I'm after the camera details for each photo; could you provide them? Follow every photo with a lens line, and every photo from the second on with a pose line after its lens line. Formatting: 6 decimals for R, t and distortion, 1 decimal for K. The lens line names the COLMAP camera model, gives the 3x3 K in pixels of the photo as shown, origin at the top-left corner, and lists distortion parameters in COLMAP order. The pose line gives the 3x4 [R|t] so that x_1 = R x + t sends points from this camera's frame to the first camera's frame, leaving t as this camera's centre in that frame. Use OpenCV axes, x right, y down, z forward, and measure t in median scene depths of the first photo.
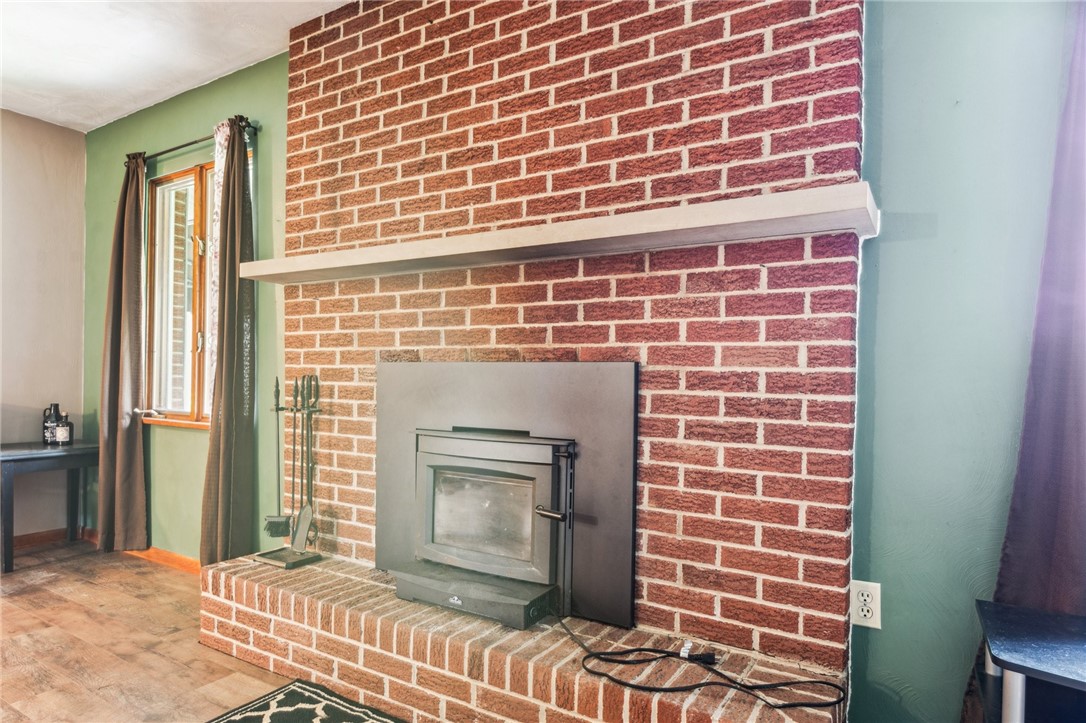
lens RADIAL K [[638.4, 0, 543.0], [0, 638.4, 361.5], [0, 0, 1]] dist [0.001485, 0.000276]
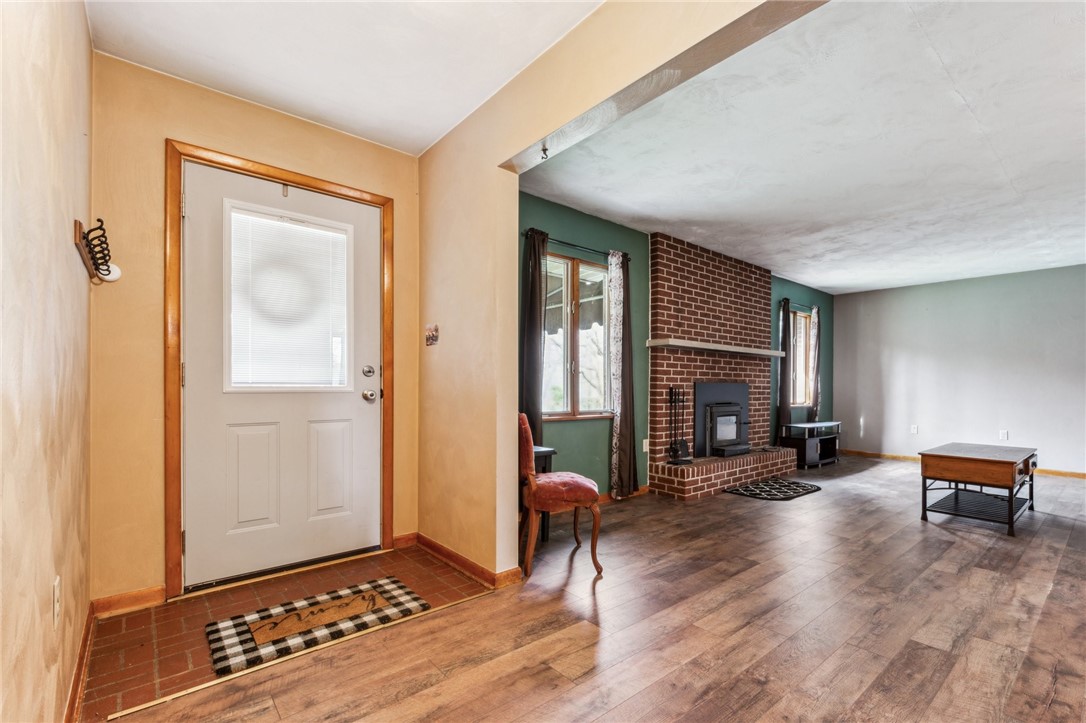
lens RADIAL K [[485.0, 0, 576.6], [0, 485.0, 392.2], [0, 0, 1]] dist [0.018371, -0.000232]
pose [[0.283875, -0.005478, 0.958846, -2.304624], [0.000001, 0.999984, 0.005713, 0.031485], [-0.958861, -0.001620, 0.283871, 0.864640]]
